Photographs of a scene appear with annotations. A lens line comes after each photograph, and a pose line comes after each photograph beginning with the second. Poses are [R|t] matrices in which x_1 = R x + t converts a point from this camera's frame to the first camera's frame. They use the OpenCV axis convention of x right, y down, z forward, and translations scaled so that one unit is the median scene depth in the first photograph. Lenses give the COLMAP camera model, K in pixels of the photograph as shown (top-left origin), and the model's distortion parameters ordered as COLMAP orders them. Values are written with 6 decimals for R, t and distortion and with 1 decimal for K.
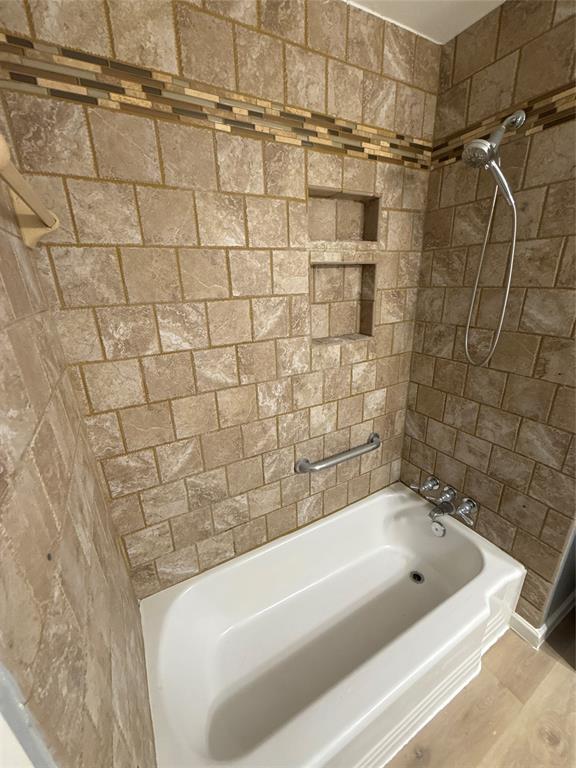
lens RADIAL K [[304.4, 0, 288.1], [0, 304.4, 384.6], [0, 0, 1]] dist [-0.001117, 0.000300]
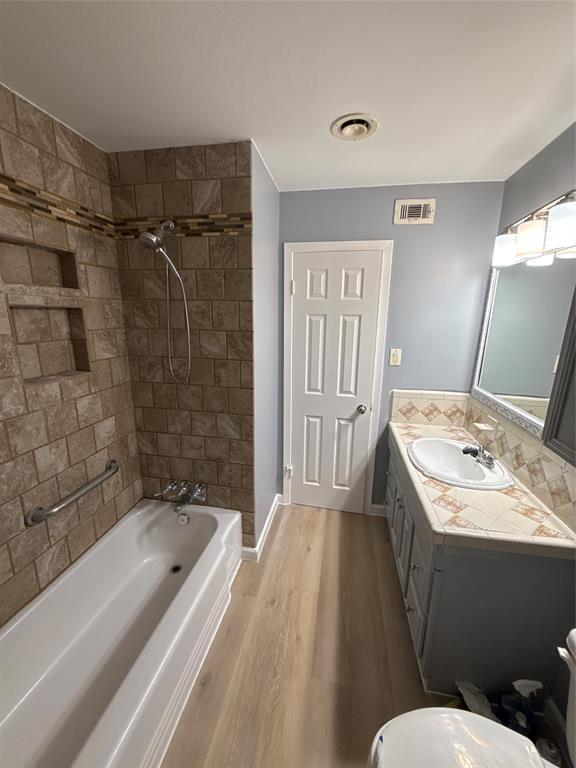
lens RADIAL K [[304.4, 0, 288.4], [0, 304.4, 384.0], [0, 0, 1]] dist [-0.001117, 0.000300]
pose [[0.635586, -0.130888, 0.760853, -0.123167], [0.220431, 0.975265, -0.016366, 0.066608], [-0.739892, 0.178117, 0.648717, -0.255244]]
